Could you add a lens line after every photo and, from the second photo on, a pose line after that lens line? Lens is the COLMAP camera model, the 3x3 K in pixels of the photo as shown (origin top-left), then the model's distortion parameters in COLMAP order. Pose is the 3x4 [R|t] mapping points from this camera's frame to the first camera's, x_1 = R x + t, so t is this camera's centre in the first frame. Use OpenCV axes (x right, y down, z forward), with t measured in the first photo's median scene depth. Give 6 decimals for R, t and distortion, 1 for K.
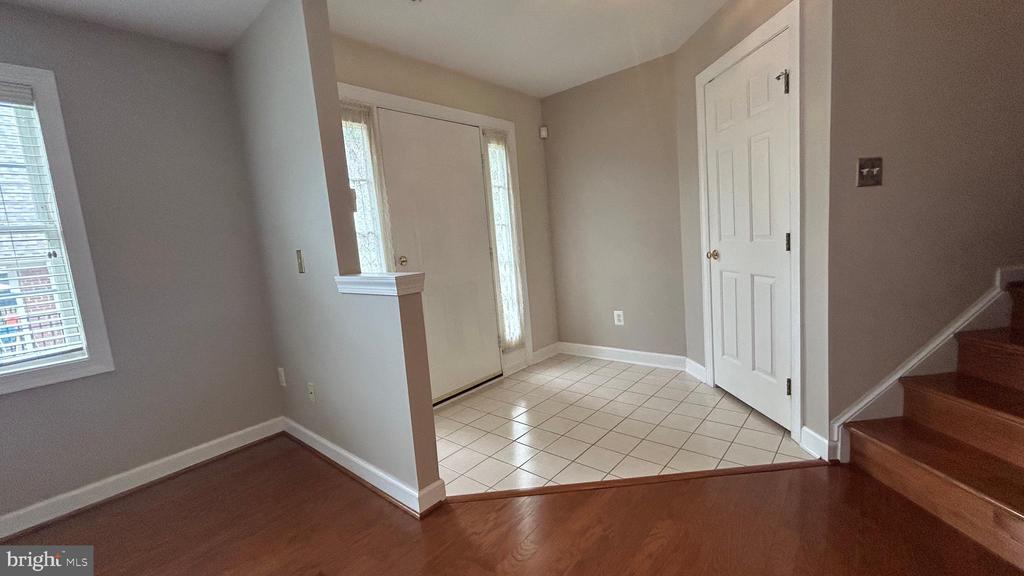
lens RADIAL K [[418.0, 0, 512.2], [0, 418.0, 286.8], [0, 0, 1]] dist [-0.000730, 0.000527]
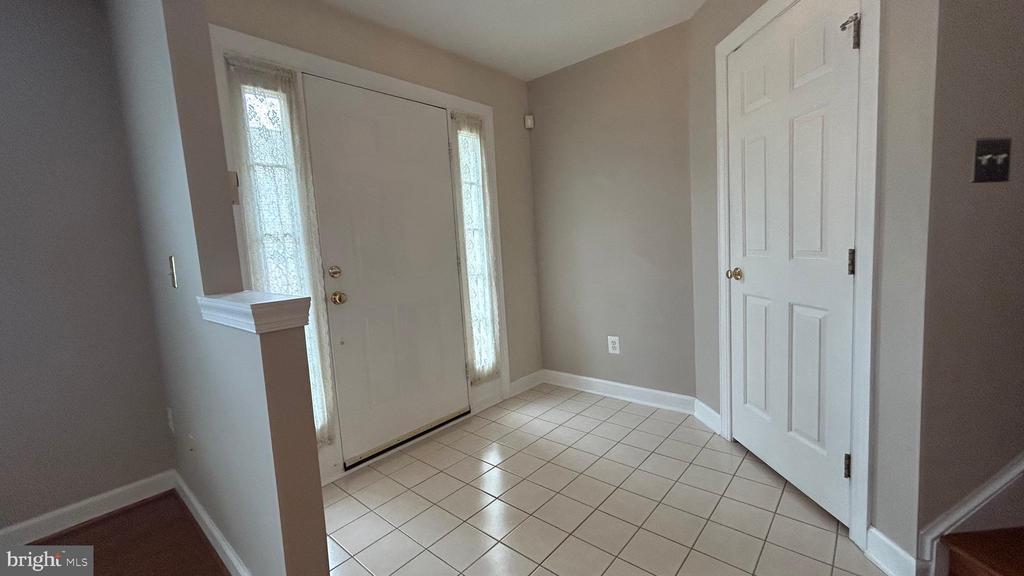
lens RADIAL K [[418.0, 0, 512.2], [0, 418.0, 286.8], [0, 0, 1]] dist [-0.000730, 0.000527]
pose [[0.999724, 0.023496, -0.000133, 0.056945], [-0.023495, 0.999608, -0.015244, -0.025776], [-0.000225, 0.015243, 0.999884, 0.187231]]
